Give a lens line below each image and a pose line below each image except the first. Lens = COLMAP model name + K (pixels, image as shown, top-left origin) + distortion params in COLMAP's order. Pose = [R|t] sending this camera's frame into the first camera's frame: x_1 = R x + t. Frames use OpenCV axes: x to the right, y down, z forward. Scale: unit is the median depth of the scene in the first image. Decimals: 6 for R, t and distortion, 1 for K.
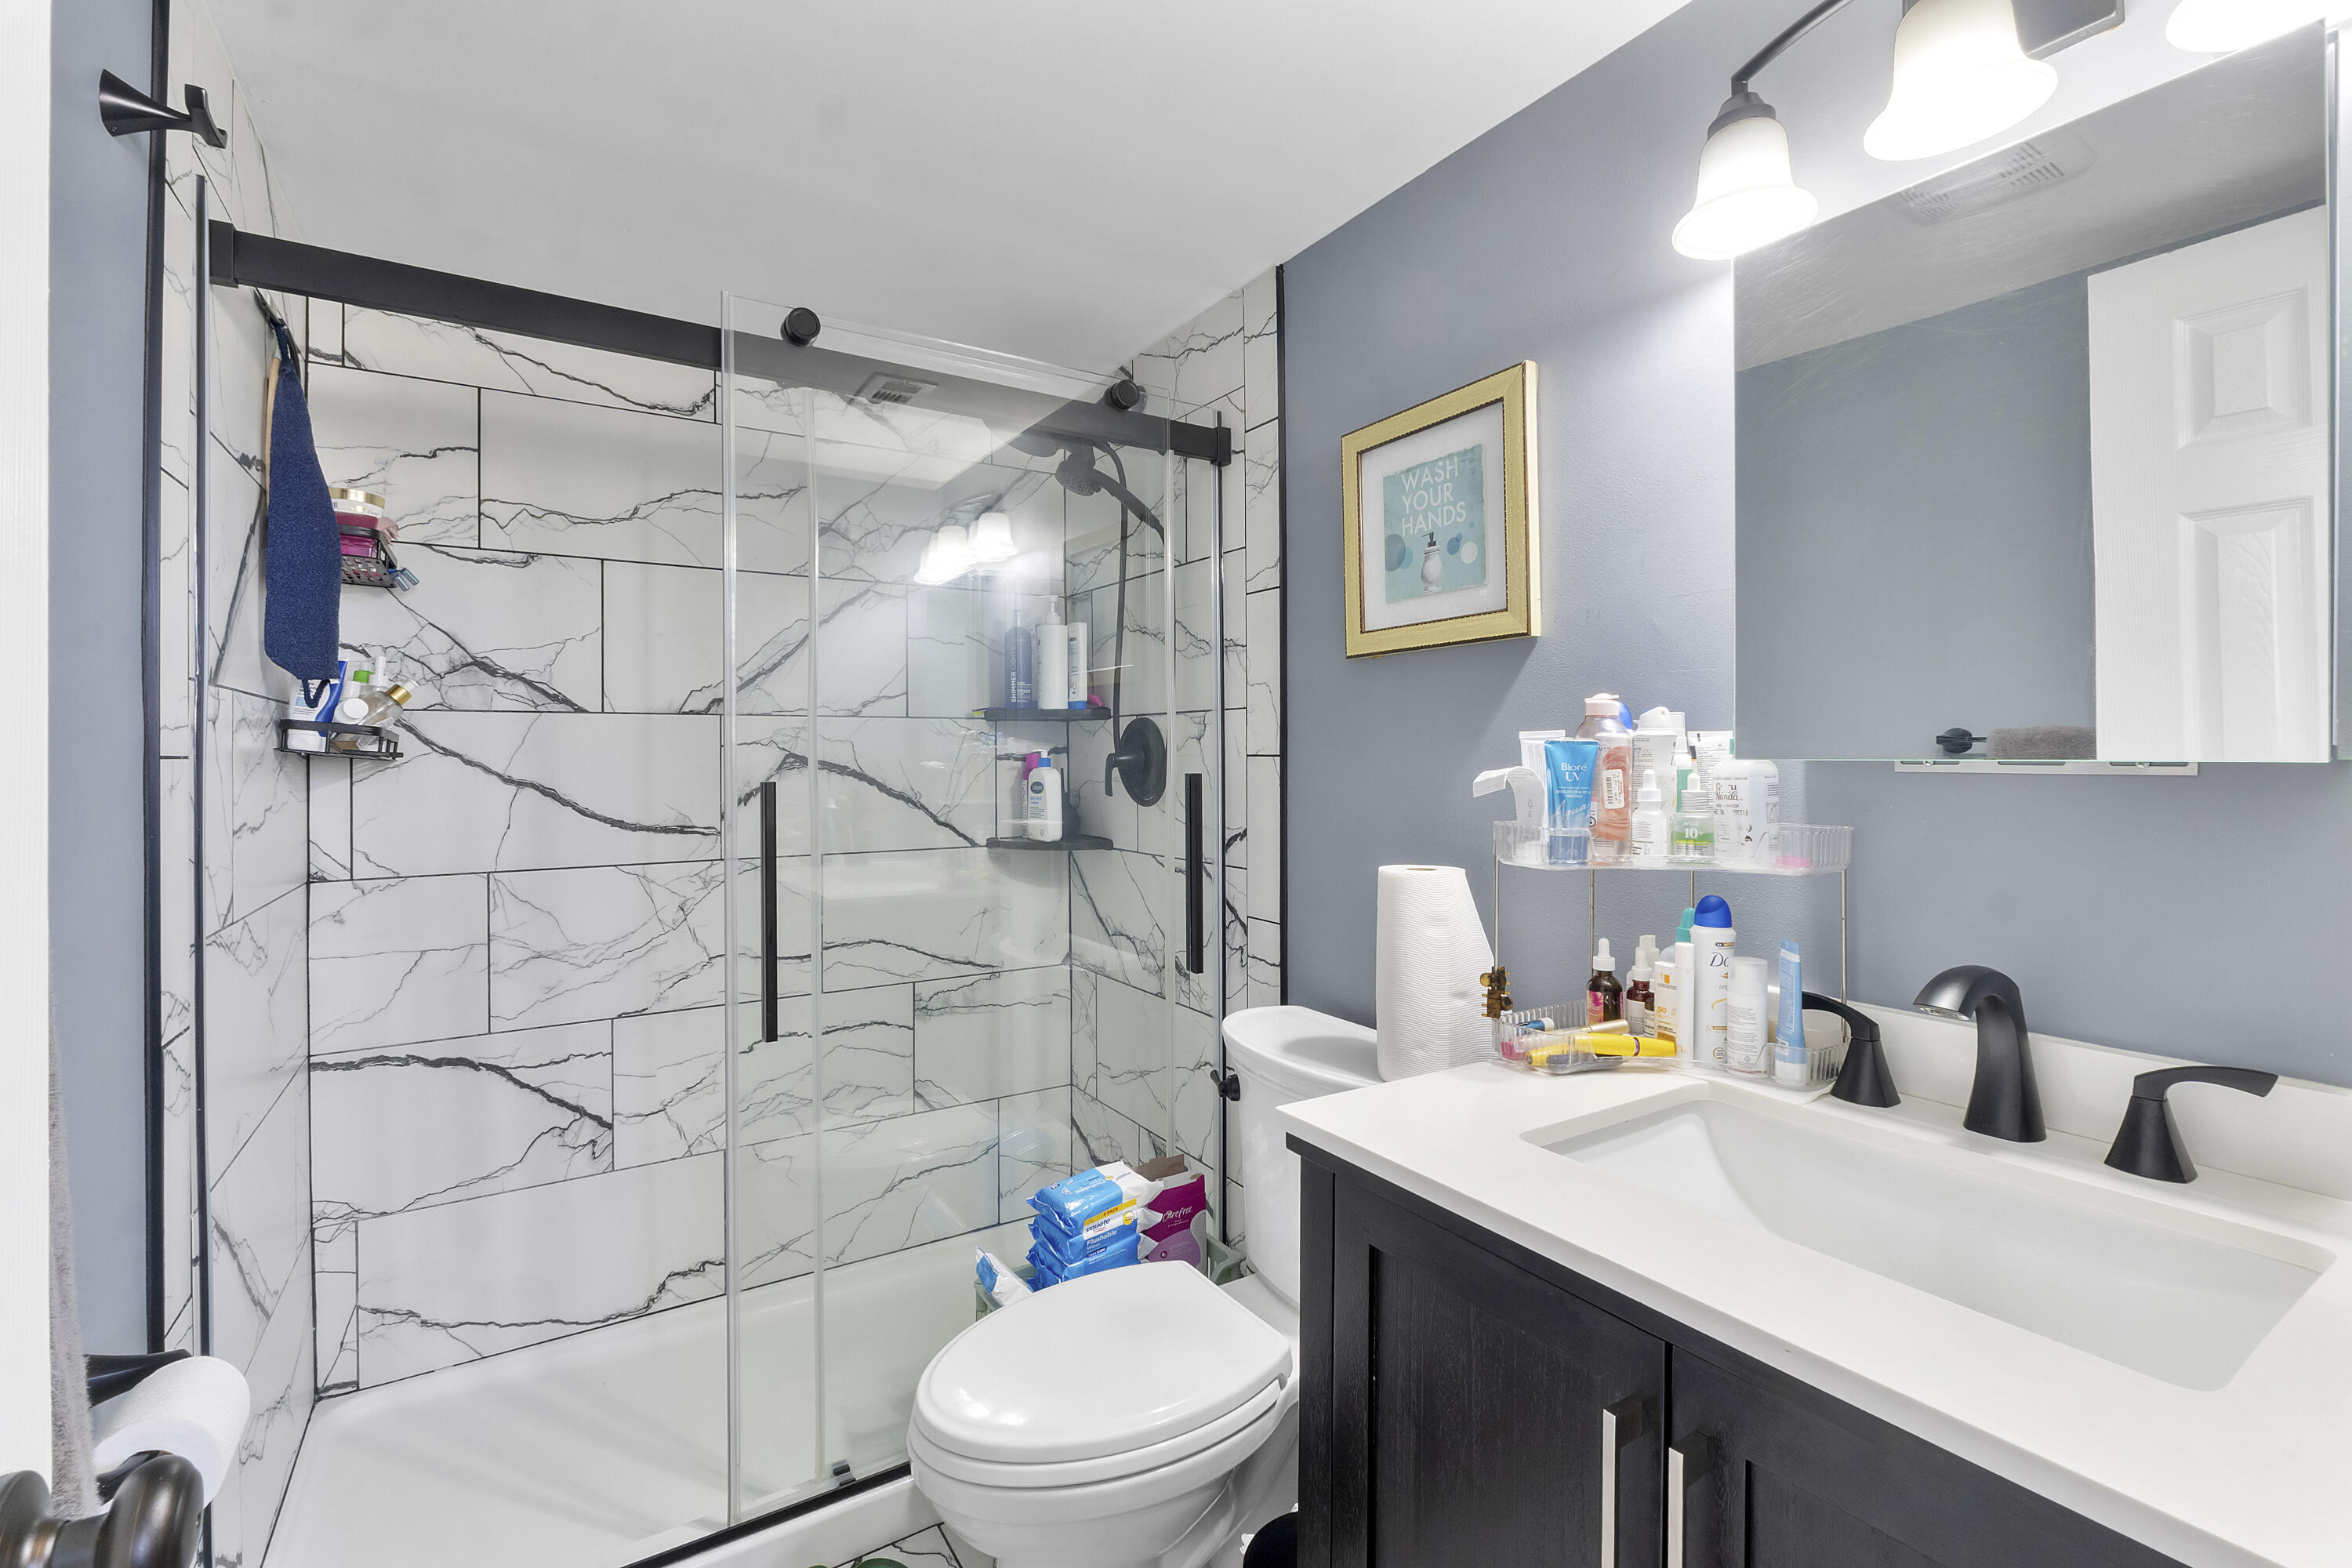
lens RADIAL K [[992.1, 0, 1170.7], [0, 992.1, 767.7], [0, 0, 1]] dist [0.002255, 0.000263]
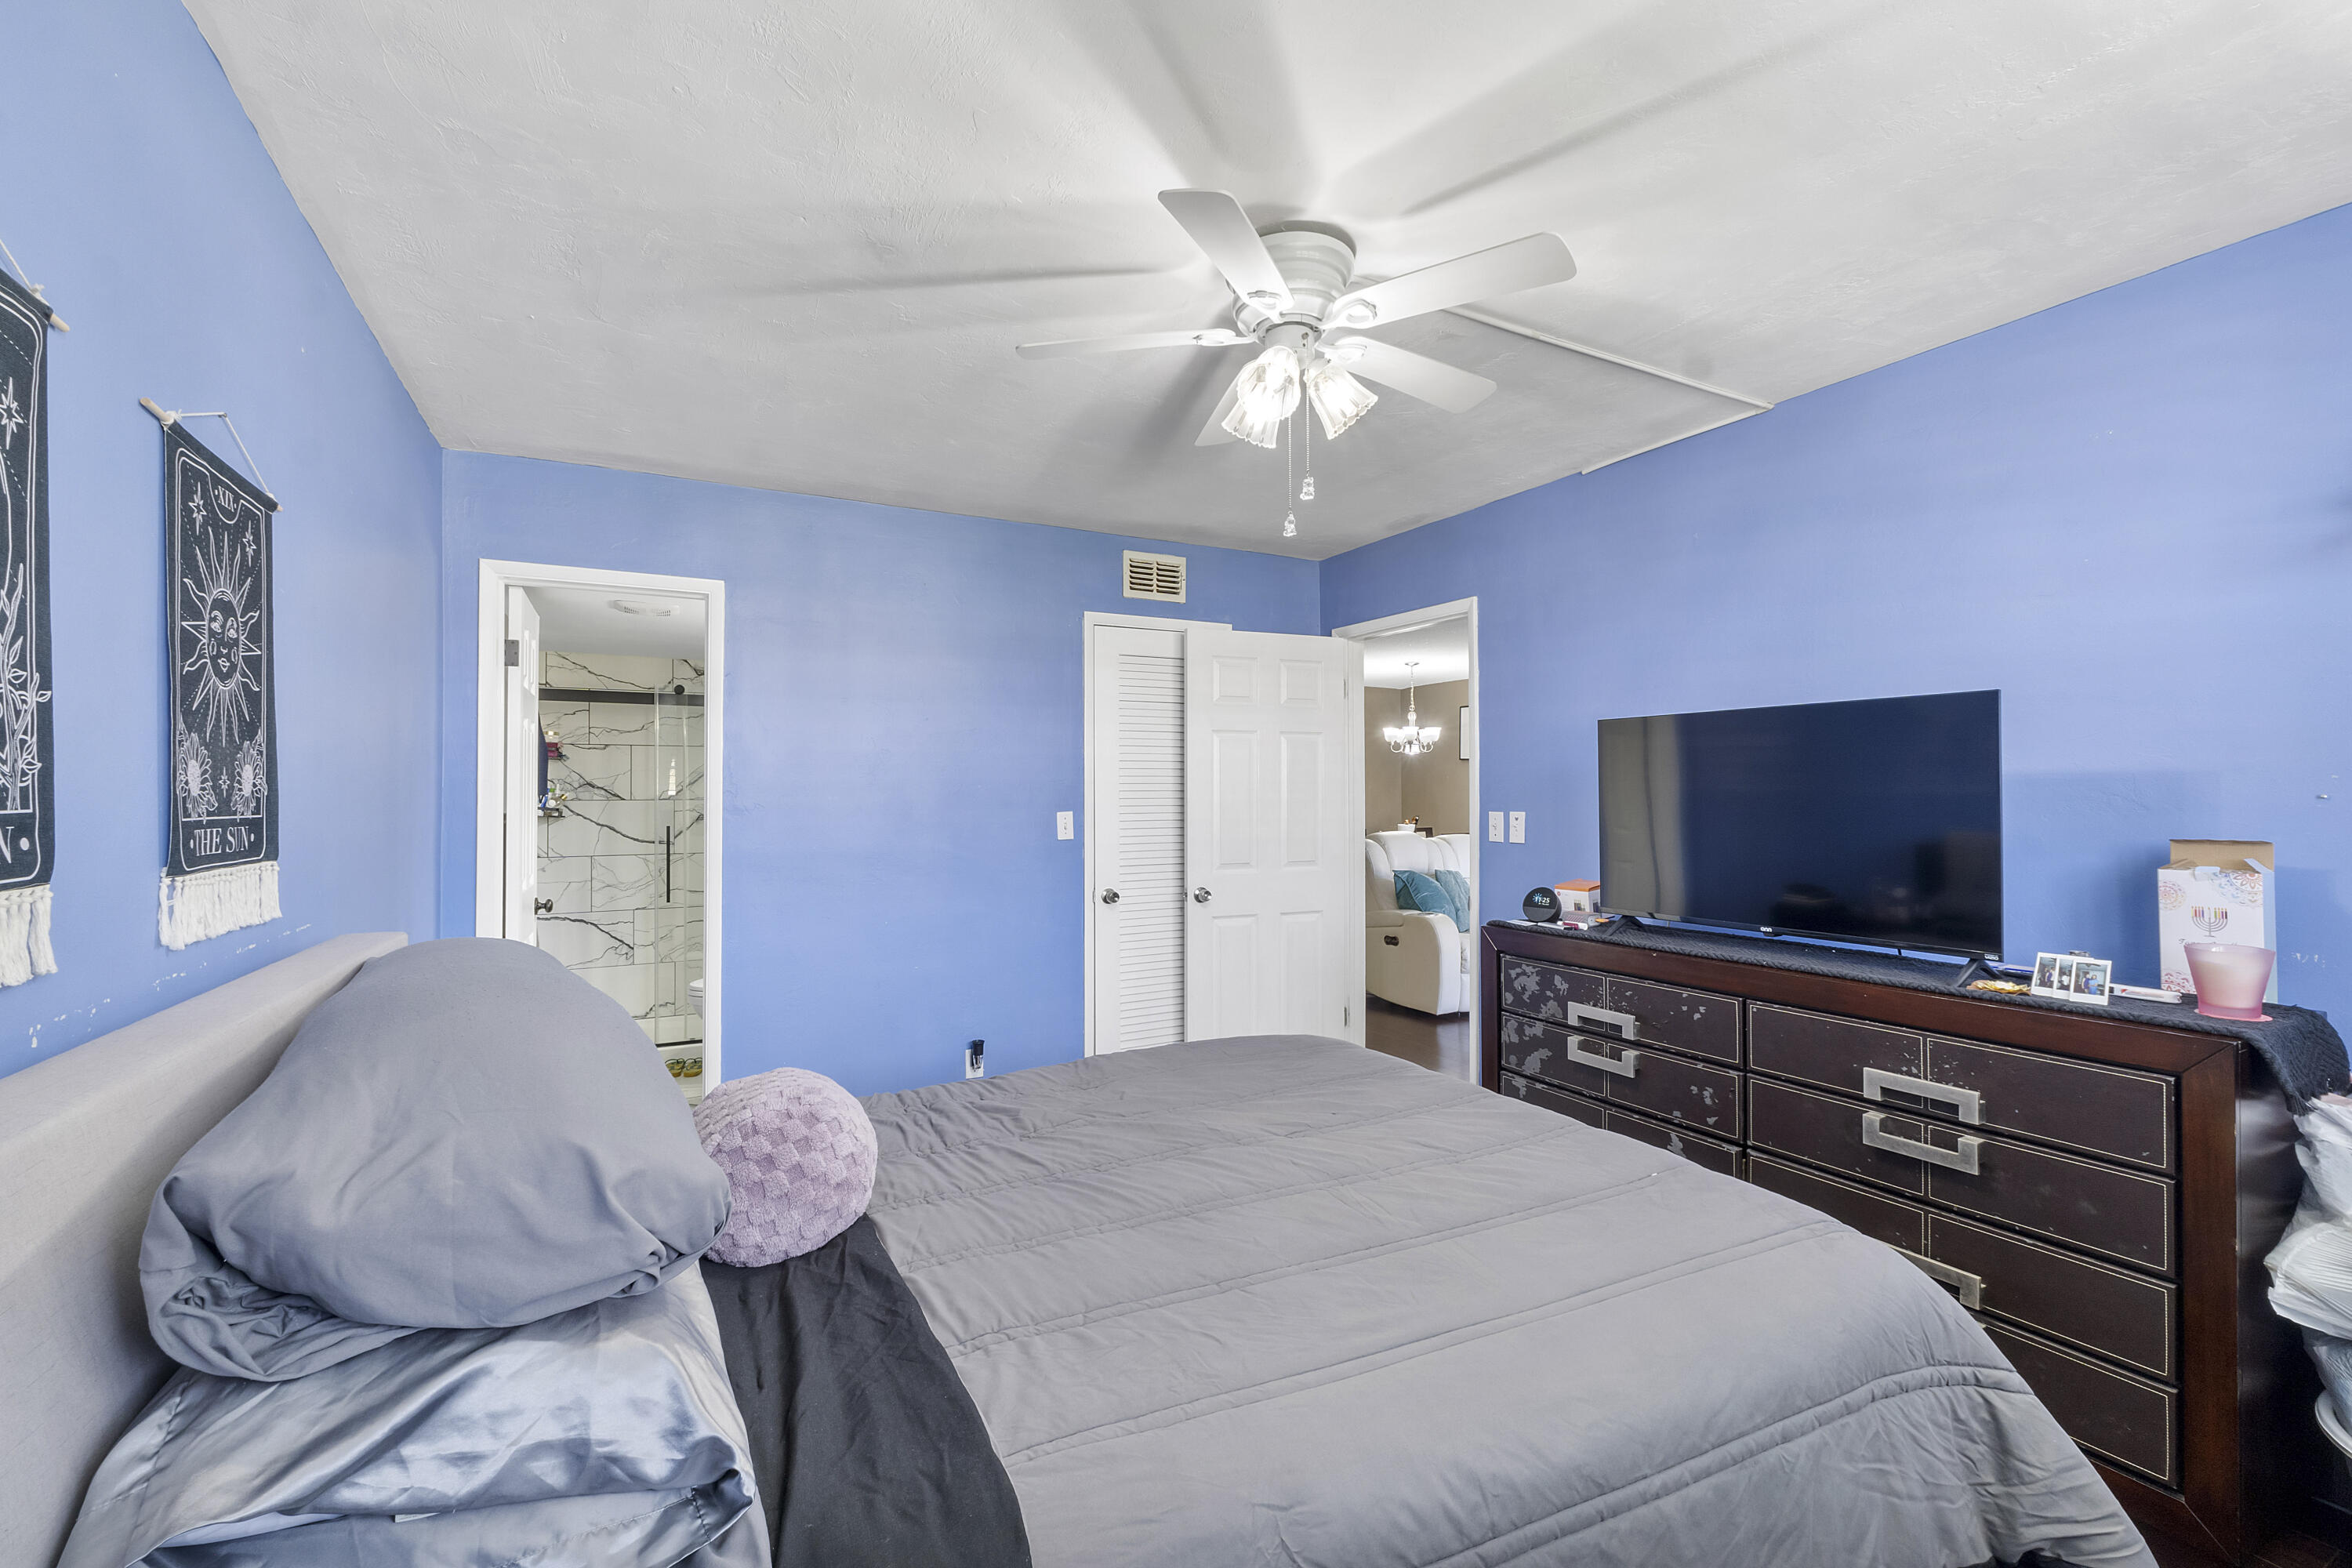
lens RADIAL K [[992.1, 0, 1171.1], [0, 992.1, 797.2], [0, 0, 1]] dist [0.002255, 0.000263]
pose [[0.995827, 0.002581, -0.091221, 1.260481], [-0.002966, 0.999987, -0.004087, -0.059965], [0.091210, 0.004340, 0.995822, -1.730540]]
